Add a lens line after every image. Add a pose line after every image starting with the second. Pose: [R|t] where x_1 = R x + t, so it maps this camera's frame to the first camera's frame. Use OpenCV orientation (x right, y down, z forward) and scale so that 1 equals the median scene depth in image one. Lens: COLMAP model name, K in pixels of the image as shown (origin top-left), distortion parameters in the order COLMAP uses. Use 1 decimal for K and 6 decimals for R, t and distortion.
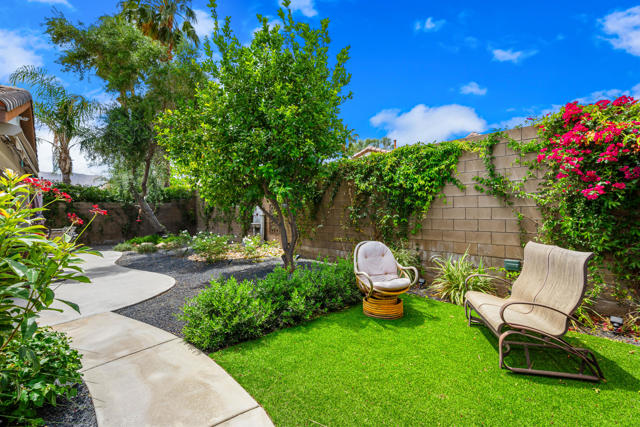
lens RADIAL K [[287.2, 0, 320.0], [0, 287.2, 213.5], [0, 0, 1]] dist [-0.000994, -0.000575]
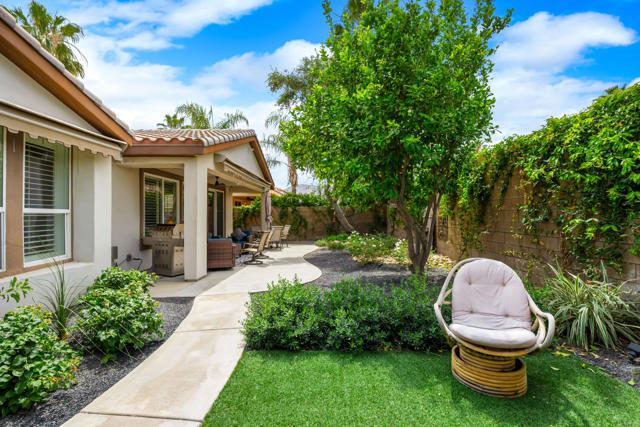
lens RADIAL K [[287.2, 0, 320.0], [0, 287.2, 213.5], [0, 0, 1]] dist [-0.000994, -0.000575]
pose [[0.729260, -0.001534, -0.684235, 0.239282], [-0.003452, 0.999977, -0.005922, 0.000410], [0.684228, 0.006681, 0.729237, 0.195780]]
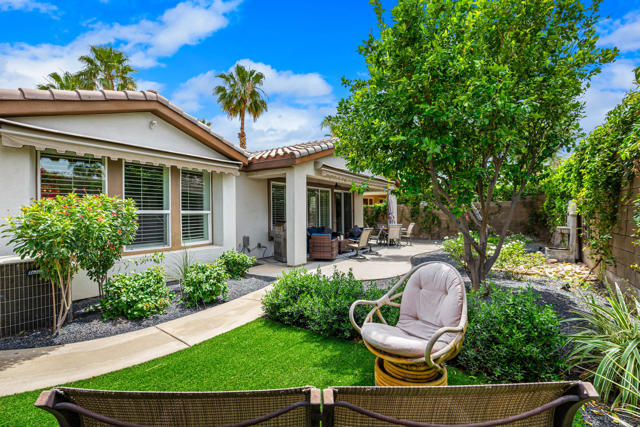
lens RADIAL K [[287.2, 0, 320.0], [0, 287.2, 213.5], [0, 0, 1]] dist [-0.000994, -0.000575]
pose [[0.240915, 0.001504, -0.970545, 0.462761], [0.004226, 0.999988, 0.002599, -0.002651], [0.970537, -0.004728, 0.240905, 0.436587]]
